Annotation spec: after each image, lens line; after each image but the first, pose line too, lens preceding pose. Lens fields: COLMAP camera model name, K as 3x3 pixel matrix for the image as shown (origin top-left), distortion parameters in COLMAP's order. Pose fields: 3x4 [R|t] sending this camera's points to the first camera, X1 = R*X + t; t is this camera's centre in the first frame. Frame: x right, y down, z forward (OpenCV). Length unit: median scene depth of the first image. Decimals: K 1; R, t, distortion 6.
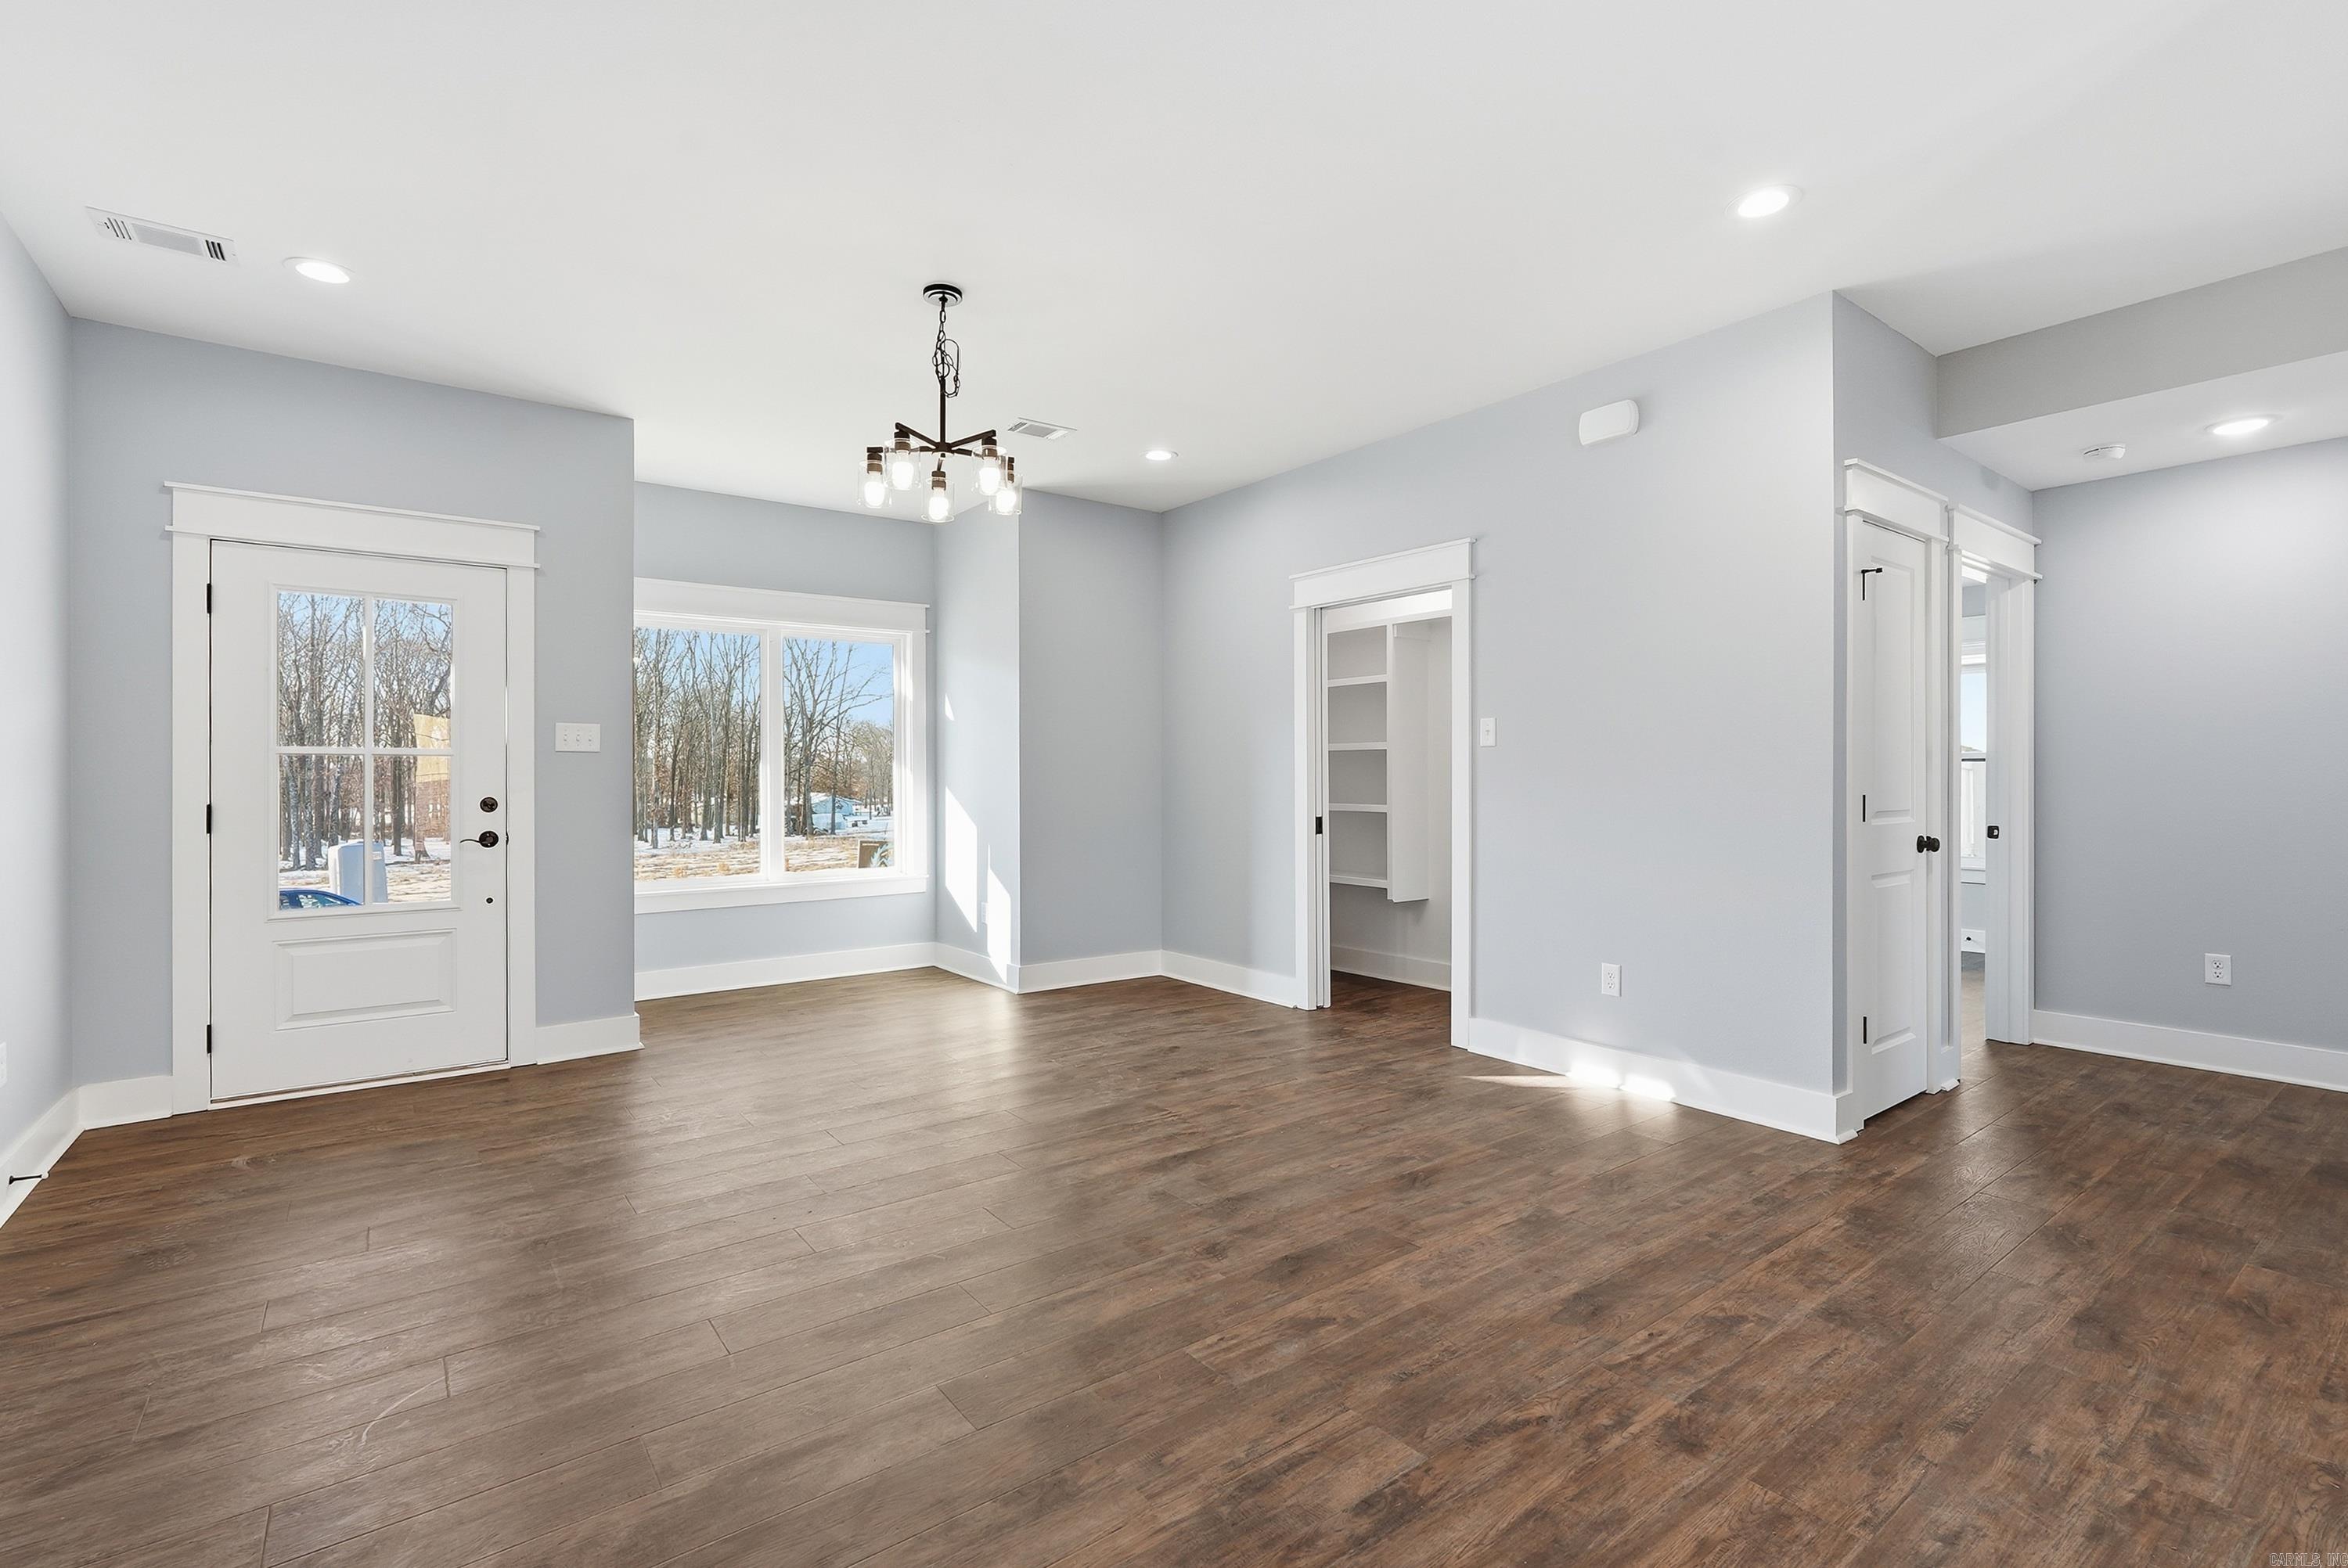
lens RADIAL K [[1048.4, 0, 1173.9], [0, 1048.4, 771.0], [0, 0, 1]] dist [-0.016141, 0.008414]
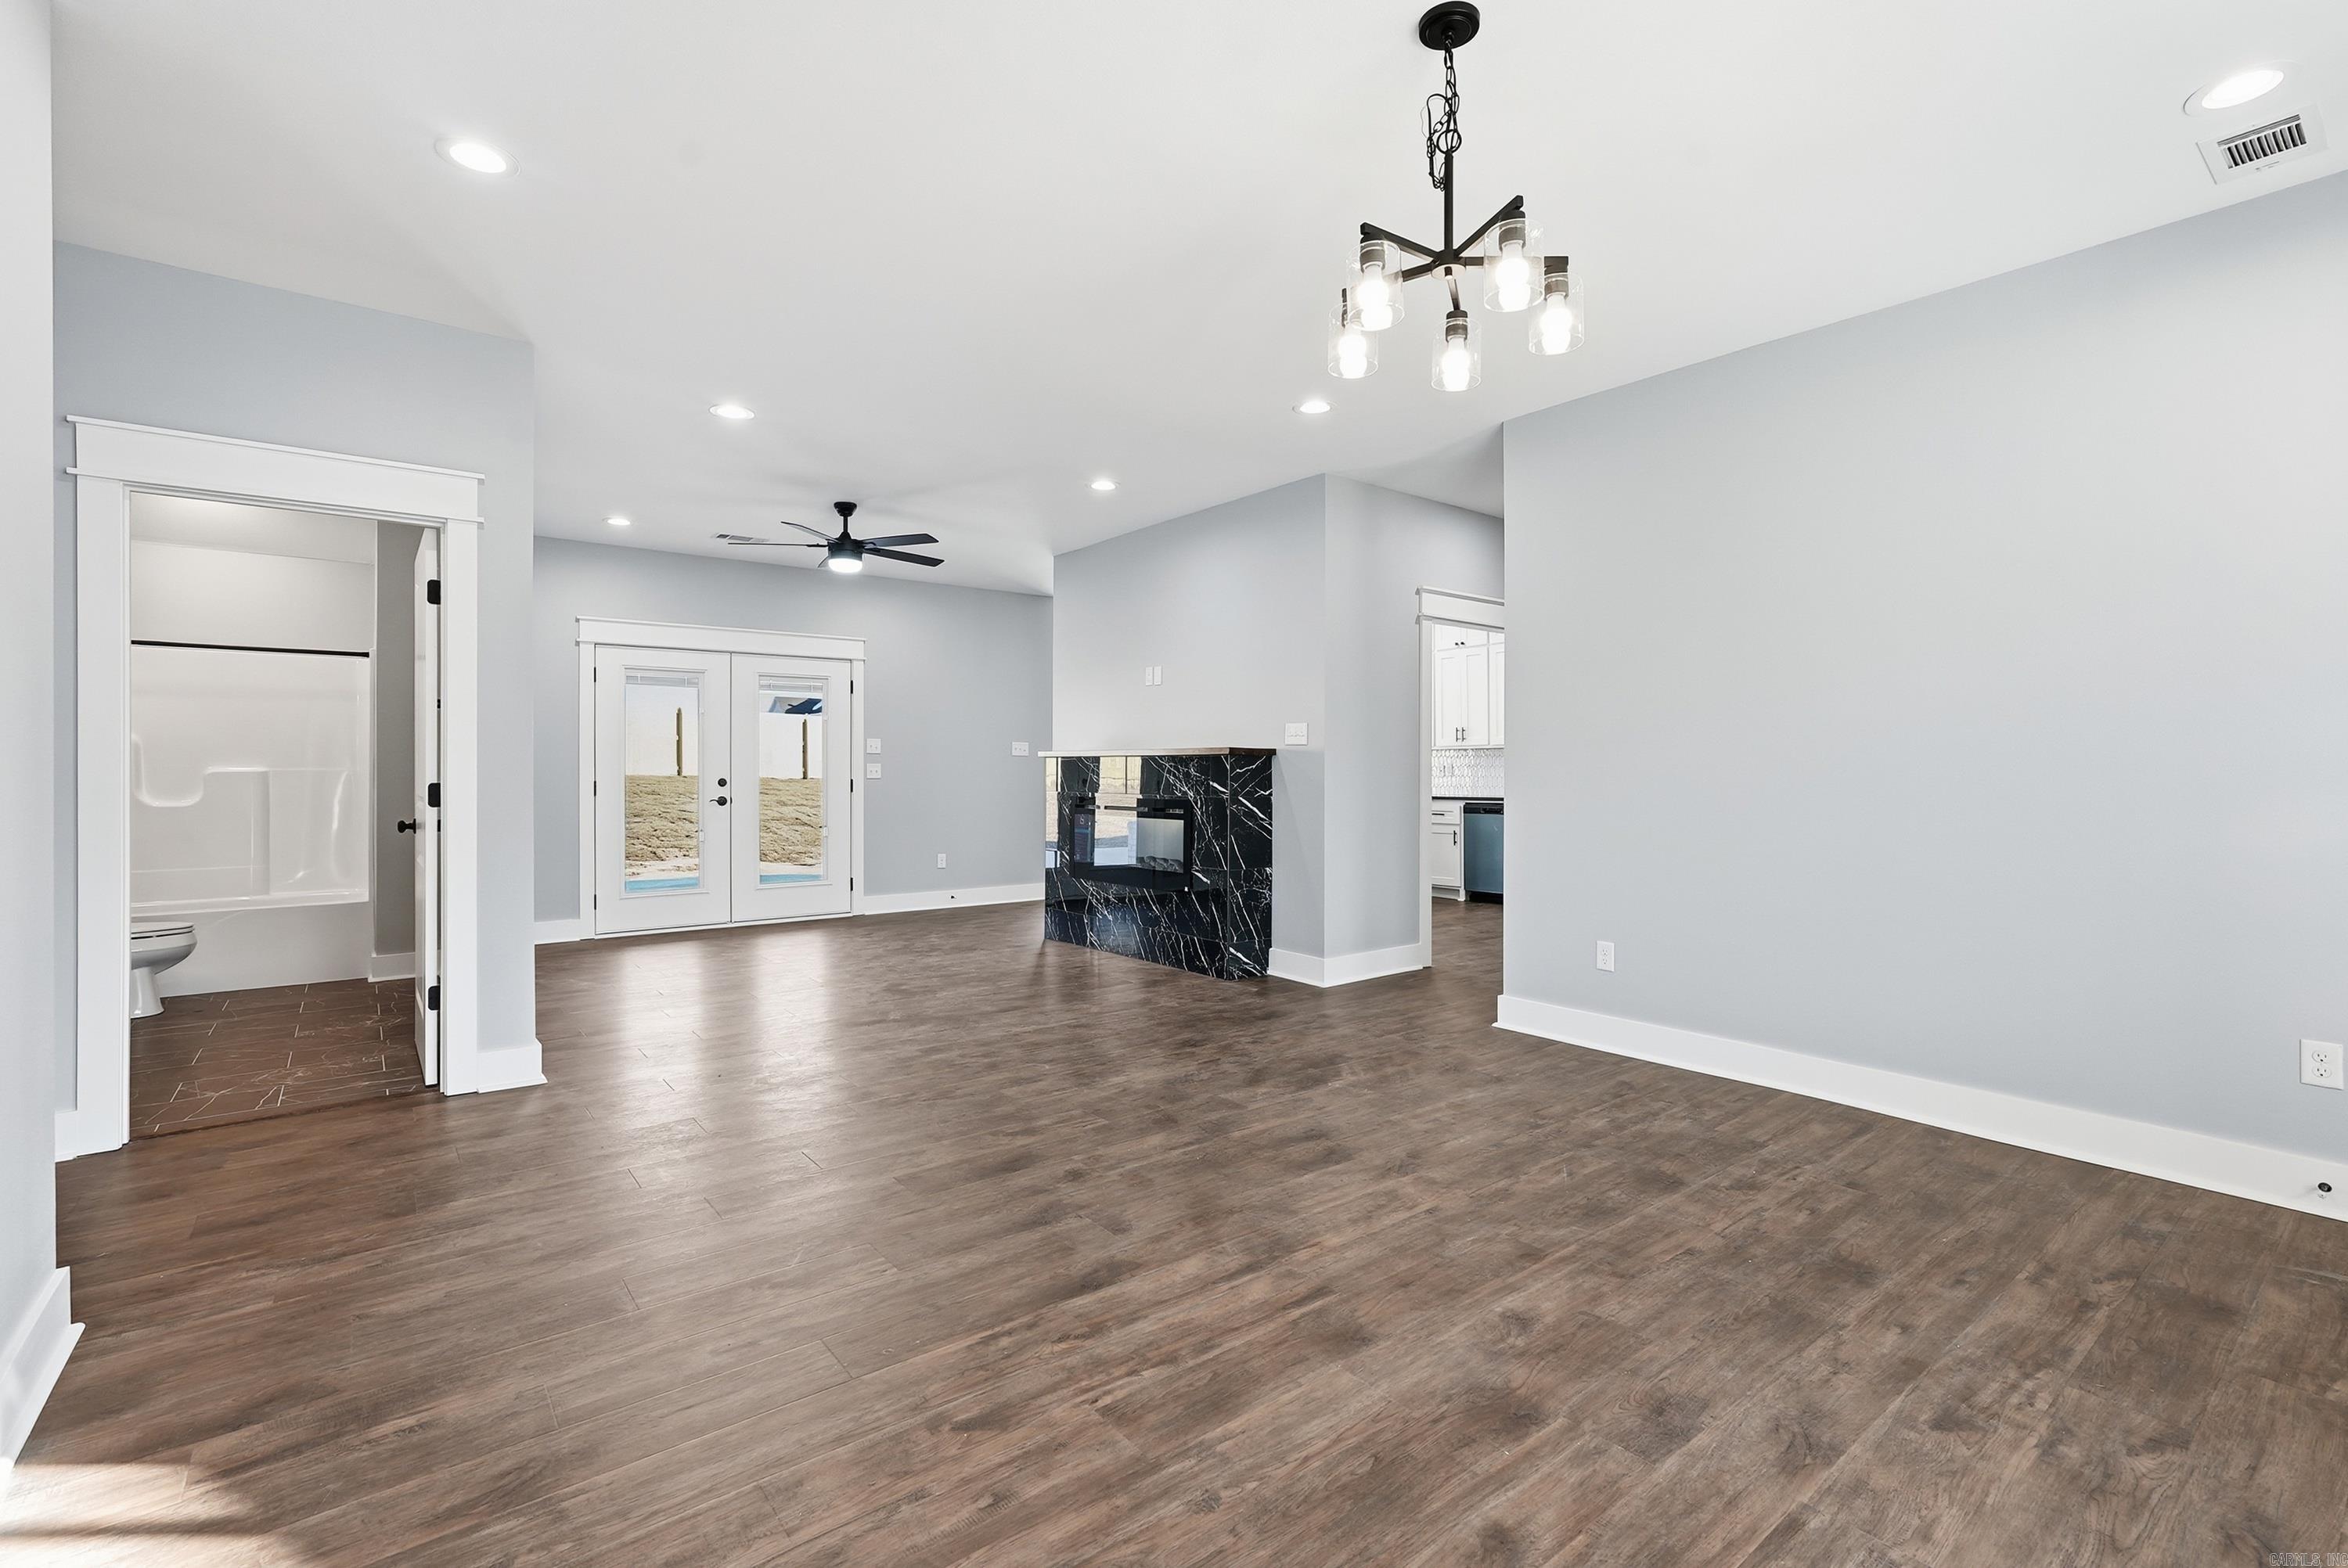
lens RADIAL K [[1048.4, 0, 1163.5], [0, 1048.4, 779.5], [0, 0, 1]] dist [-0.016141, 0.008414]
pose [[-0.999930, 0.001514, -0.011756, -0.033779], [0.001436, 0.999977, 0.006593, 0.008392], [0.011766, 0.006576, -0.999909, 1.556325]]
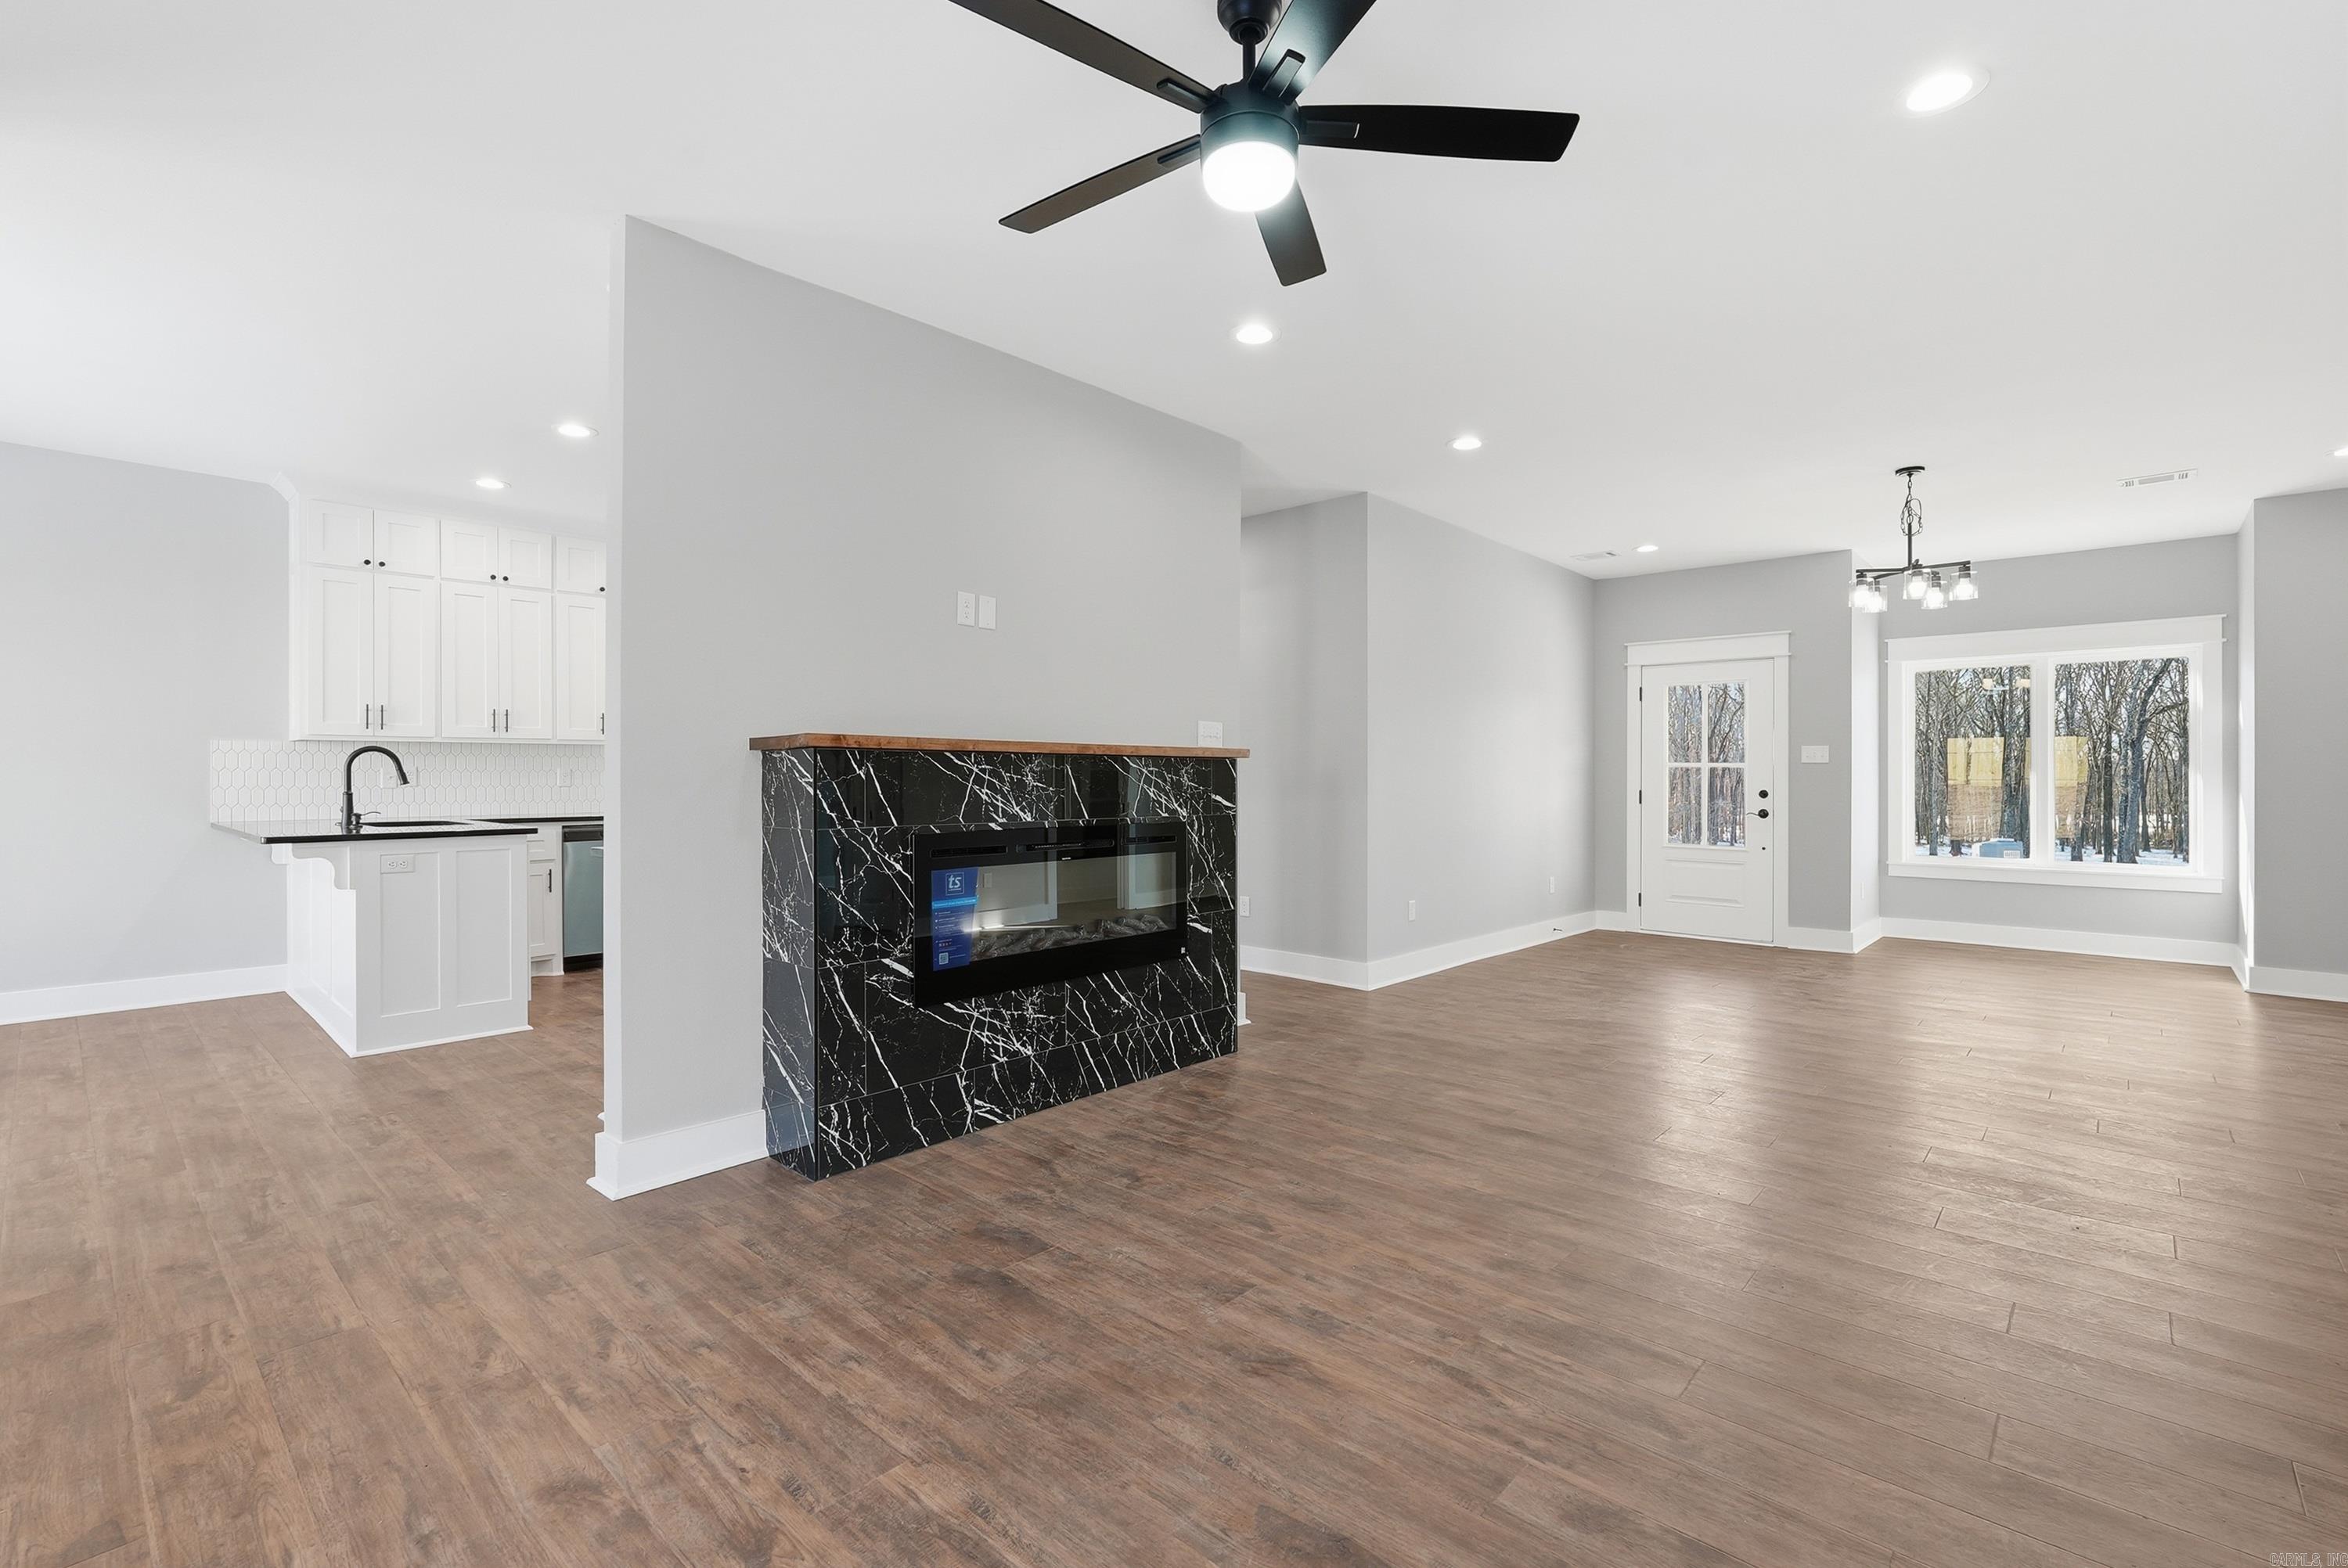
lens RADIAL K [[1048.4, 0, 1179.3], [0, 1048.4, 777.3], [0, 0, 1]] dist [-0.016141, 0.008414]
pose [[0.184530, 0.002218, -0.982824, 1.048769], [-0.000675, 0.999998, 0.002130, 0.000963], [0.982827, 0.000270, 0.184531, -0.340057]]
